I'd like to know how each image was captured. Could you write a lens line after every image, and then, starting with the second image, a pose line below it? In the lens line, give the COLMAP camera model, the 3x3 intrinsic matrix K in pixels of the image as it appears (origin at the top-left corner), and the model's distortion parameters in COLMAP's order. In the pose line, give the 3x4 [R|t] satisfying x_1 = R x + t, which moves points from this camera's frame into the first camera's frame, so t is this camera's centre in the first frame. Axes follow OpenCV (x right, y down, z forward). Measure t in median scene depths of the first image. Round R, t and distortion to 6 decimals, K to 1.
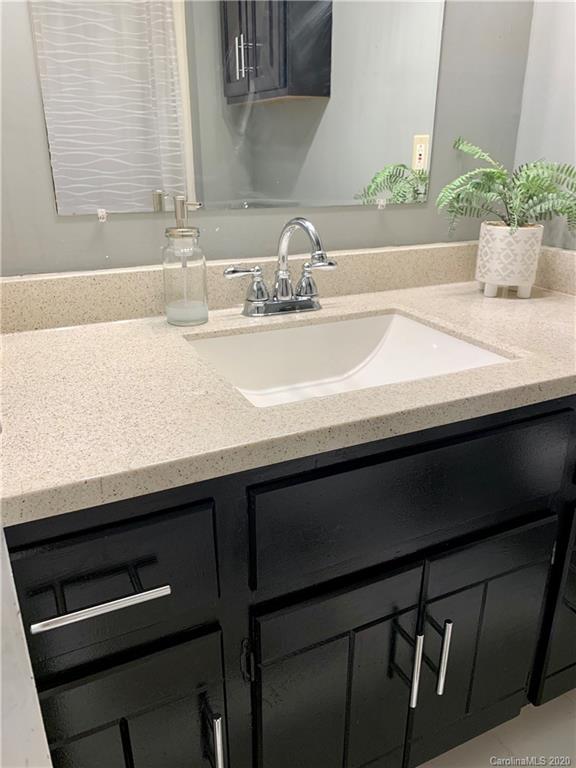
lens RADIAL K [[590.7, 0, 288.0], [0, 590.7, 384.0], [0, 0, 1]] dist [0.107187, -0.151795]
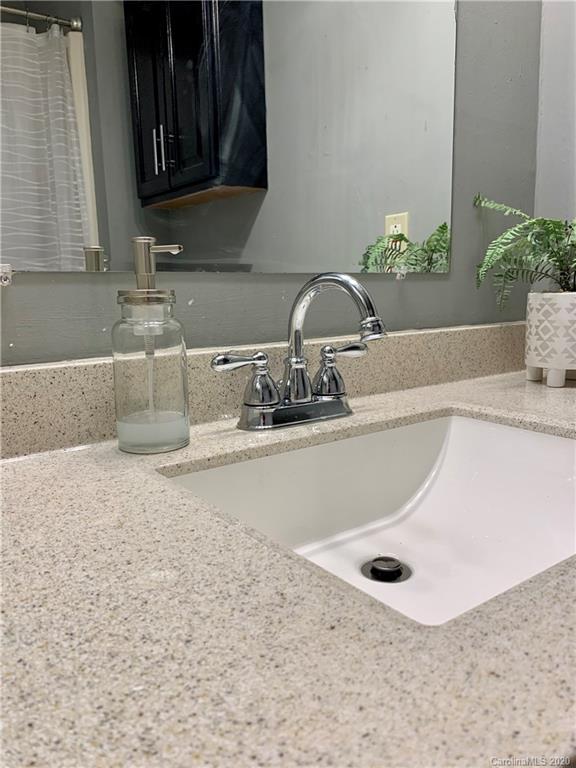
lens RADIAL K [[615.3, 0, 287.2], [0, 615.3, 387.6], [0, 0, 1]] dist [0.081393, -0.168999]
pose [[0.984987, -0.056775, 0.163023, -0.126542], [0.089011, 0.976185, -0.197839, -0.027012], [-0.147908, 0.209379, 0.966583, 0.350523]]
